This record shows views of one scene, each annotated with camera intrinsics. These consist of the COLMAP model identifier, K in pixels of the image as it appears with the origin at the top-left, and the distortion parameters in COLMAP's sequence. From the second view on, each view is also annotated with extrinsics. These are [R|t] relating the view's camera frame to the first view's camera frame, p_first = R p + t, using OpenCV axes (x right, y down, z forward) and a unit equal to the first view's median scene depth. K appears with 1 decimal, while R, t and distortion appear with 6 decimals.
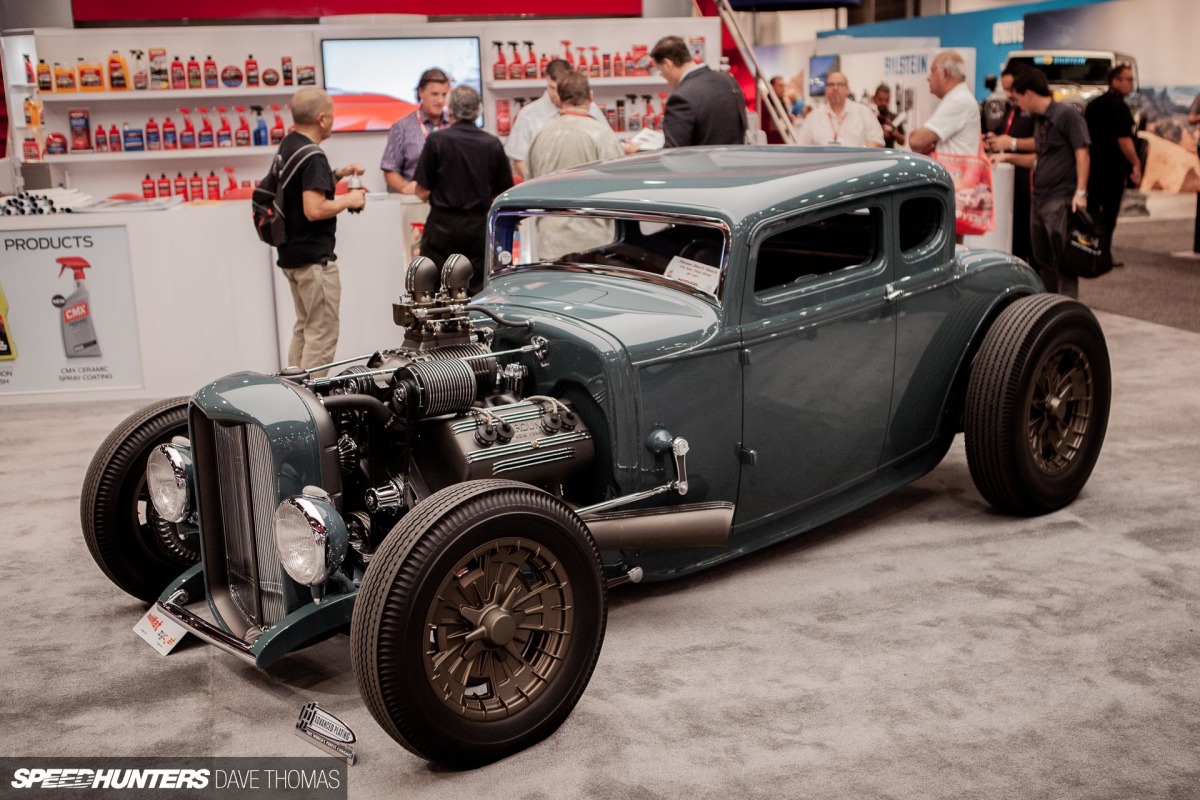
lens RADIAL K [[1335.8, 0, 600.0], [0, 1335.8, 400.0], [0, 0, 1]] dist [0.067474, 0.012870]
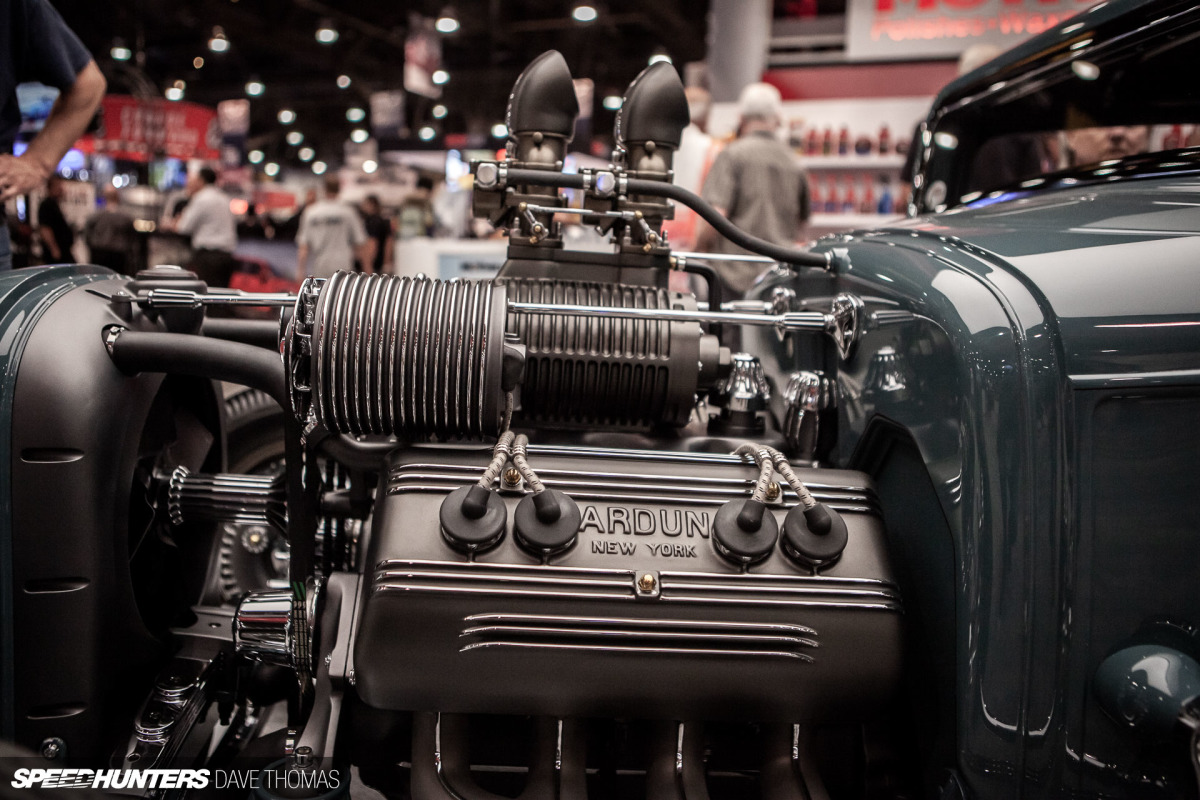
lens RADIAL K [[1024.1, 0, 600.0], [0, 1024.1, 400.0], [0, 0, 1]] dist [0.000505, -0.000093]
pose [[0.813795, 0.142649, -0.563373, 0.024008], [-0.187859, 0.981933, -0.022733, -0.000072], [0.549951, 0.124335, 0.825890, 0.288680]]
